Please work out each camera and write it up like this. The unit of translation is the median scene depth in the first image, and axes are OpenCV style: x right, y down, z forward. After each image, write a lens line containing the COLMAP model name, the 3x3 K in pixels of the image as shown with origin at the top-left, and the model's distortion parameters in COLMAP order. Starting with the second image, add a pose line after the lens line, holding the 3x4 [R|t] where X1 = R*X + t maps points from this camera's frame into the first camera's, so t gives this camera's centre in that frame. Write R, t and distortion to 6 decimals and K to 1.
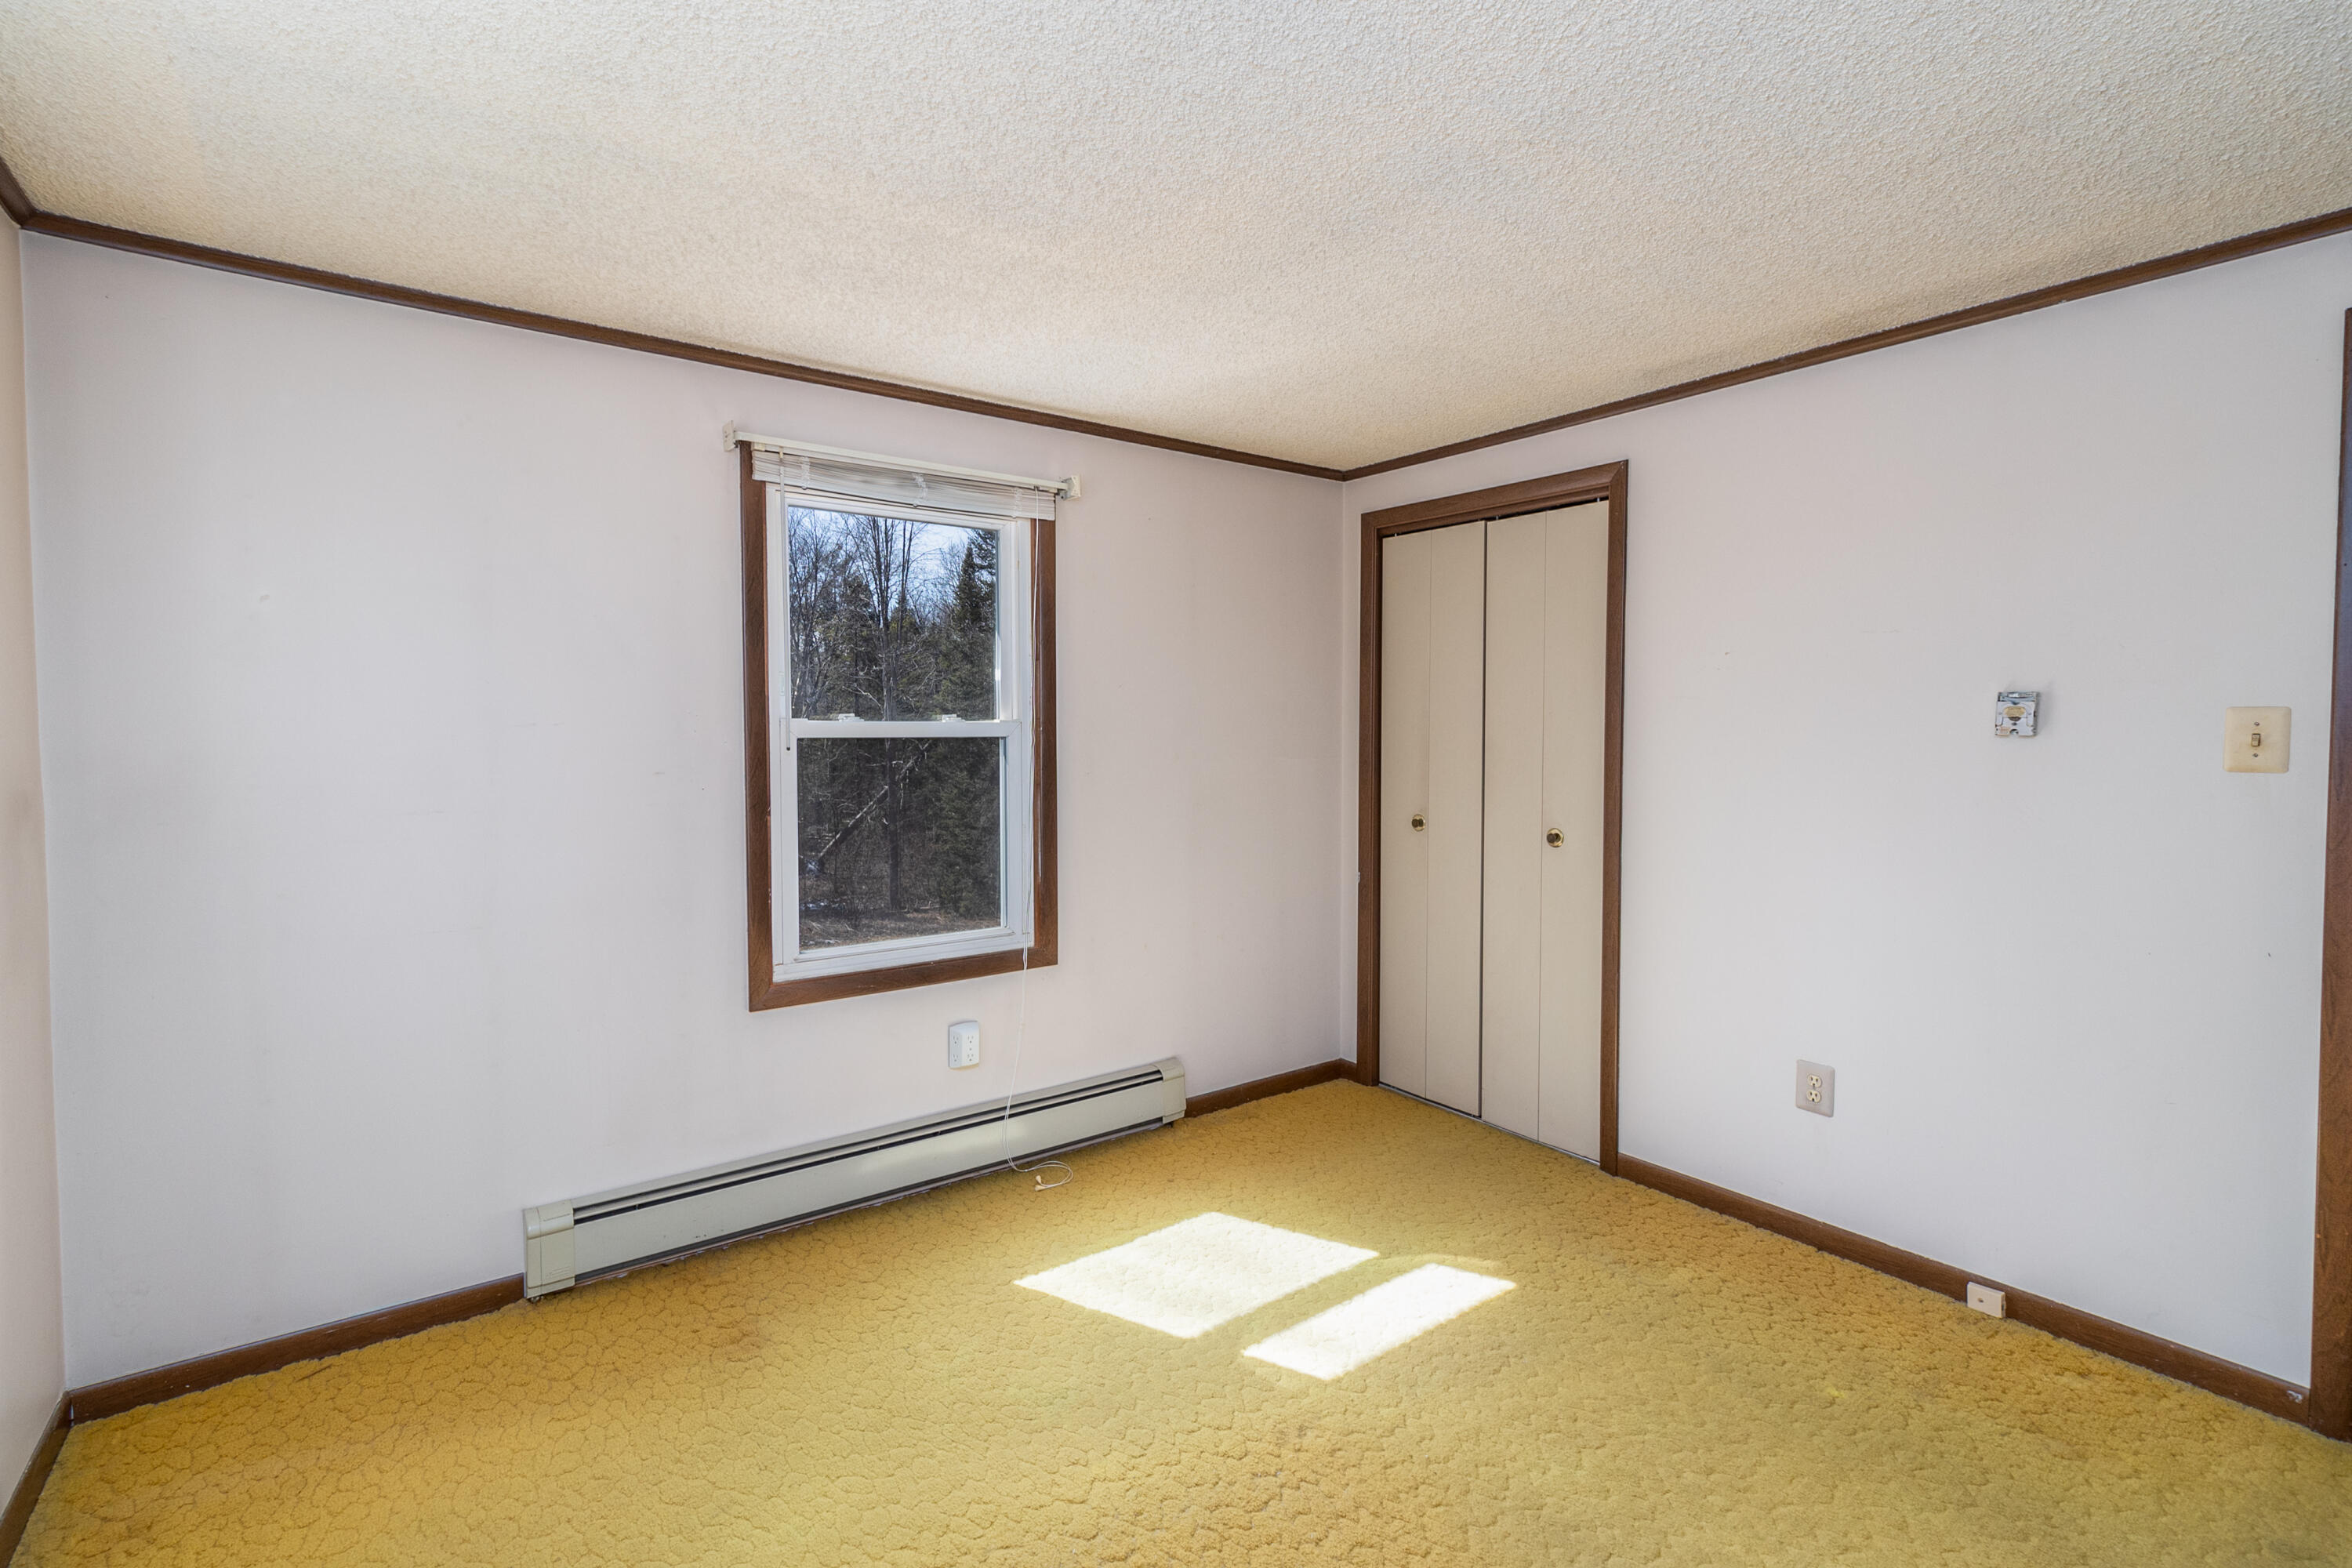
lens RADIAL K [[1054.8, 0, 1182.5], [0, 1054.8, 765.6], [0, 0, 1]] dist [0.004697, -0.000389]
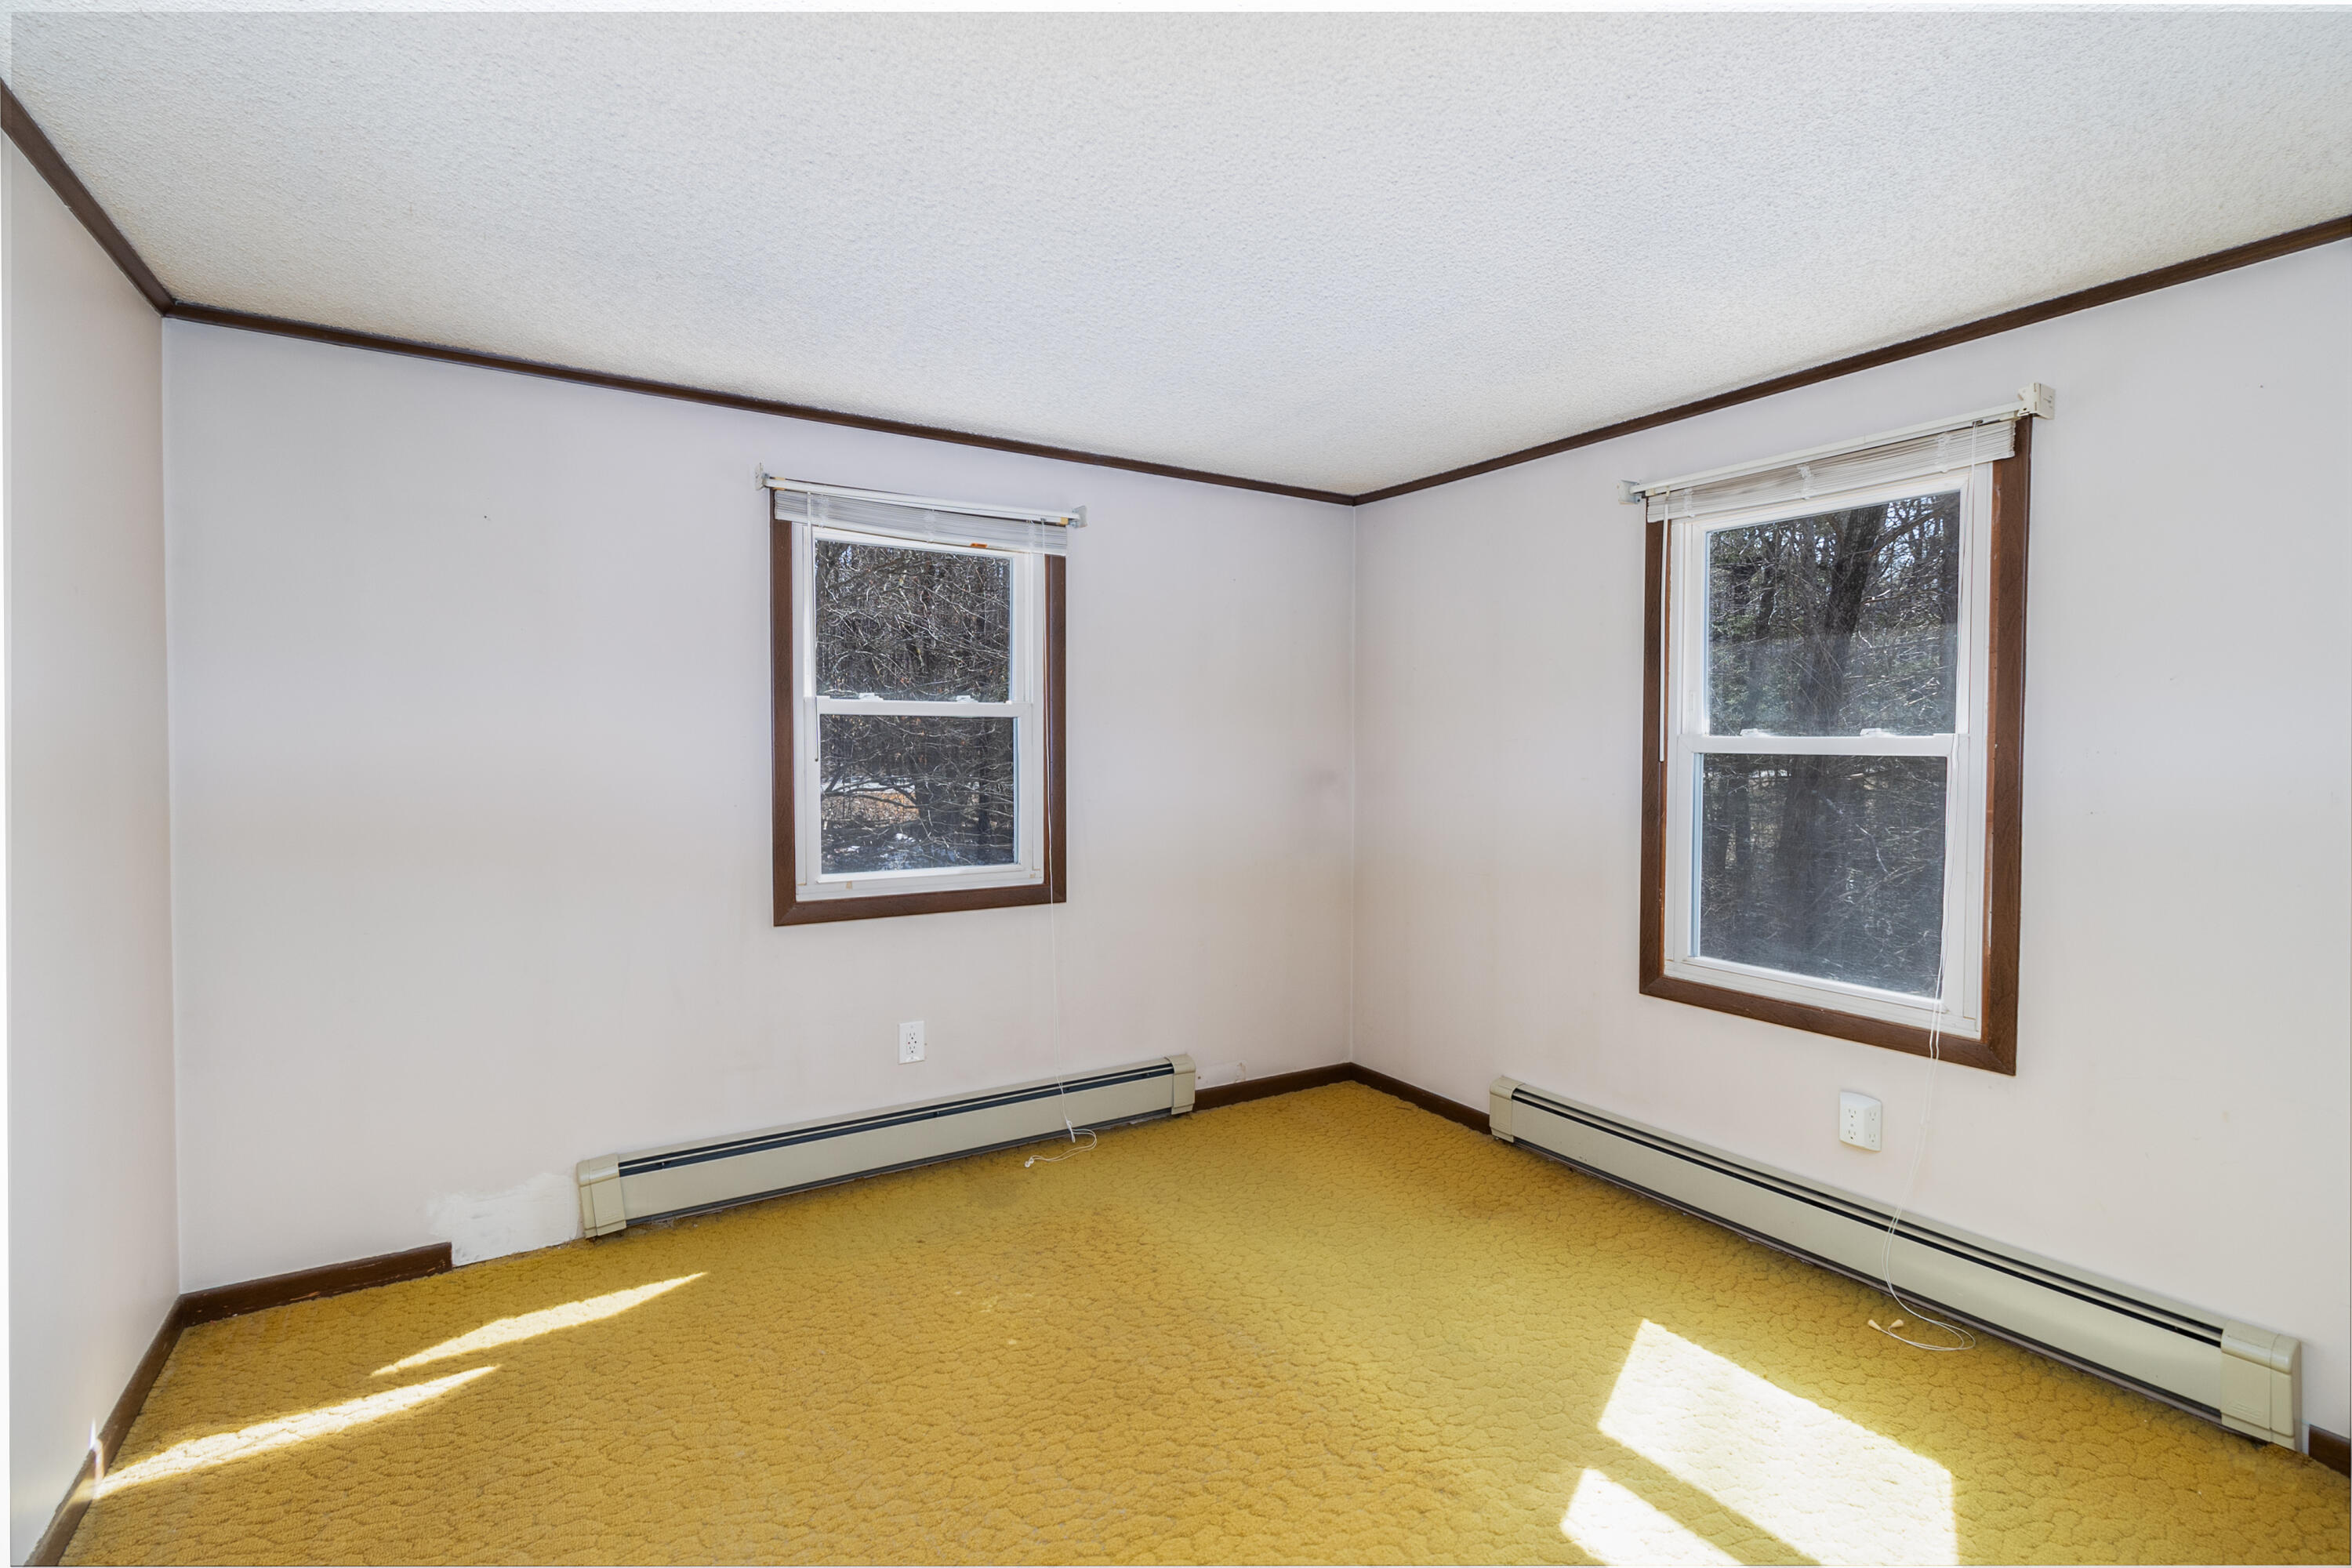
lens RADIAL K [[1054.8, 0, 1159.0], [0, 1054.8, 765.7], [0, 0, 1]] dist [0.004697, -0.000389]
pose [[-0.067752, 0.028946, -0.997282, 0.730451], [-0.034420, 0.998916, 0.031332, -0.027803], [0.997108, 0.036449, -0.066682, 0.538837]]
